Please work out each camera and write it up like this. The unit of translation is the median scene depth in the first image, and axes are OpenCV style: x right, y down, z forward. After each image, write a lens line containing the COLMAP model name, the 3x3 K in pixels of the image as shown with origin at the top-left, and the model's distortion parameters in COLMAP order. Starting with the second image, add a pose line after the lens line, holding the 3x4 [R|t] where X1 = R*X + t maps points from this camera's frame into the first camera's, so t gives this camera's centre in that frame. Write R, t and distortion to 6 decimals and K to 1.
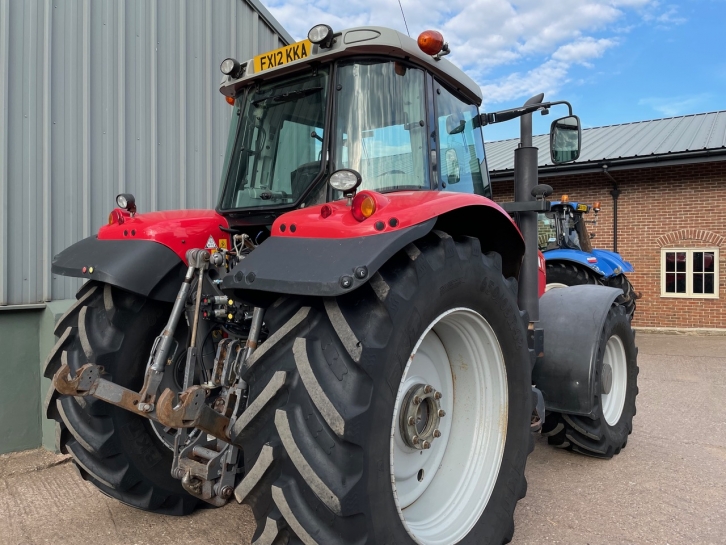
lens RADIAL K [[569.6, 0, 368.8], [0, 569.6, 257.4], [0, 0, 1]] dist [0.088309, -0.118405]
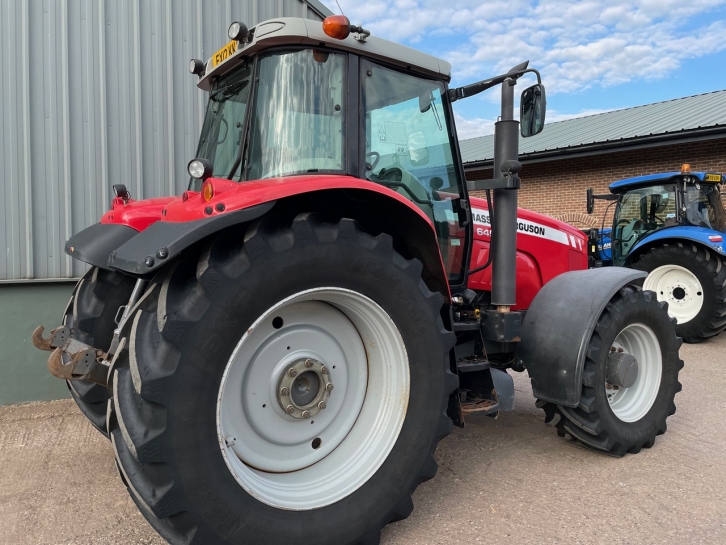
lens RADIAL K [[569.6, 0, 356.1], [0, 569.6, 259.0], [0, 0, 1]] dist [0.088309, -0.118405]
pose [[0.953545, 0.008926, -0.301119, 0.340648], [0.003099, 0.999217, 0.039432, -0.002732], [0.301235, -0.038534, 0.952771, 0.017436]]
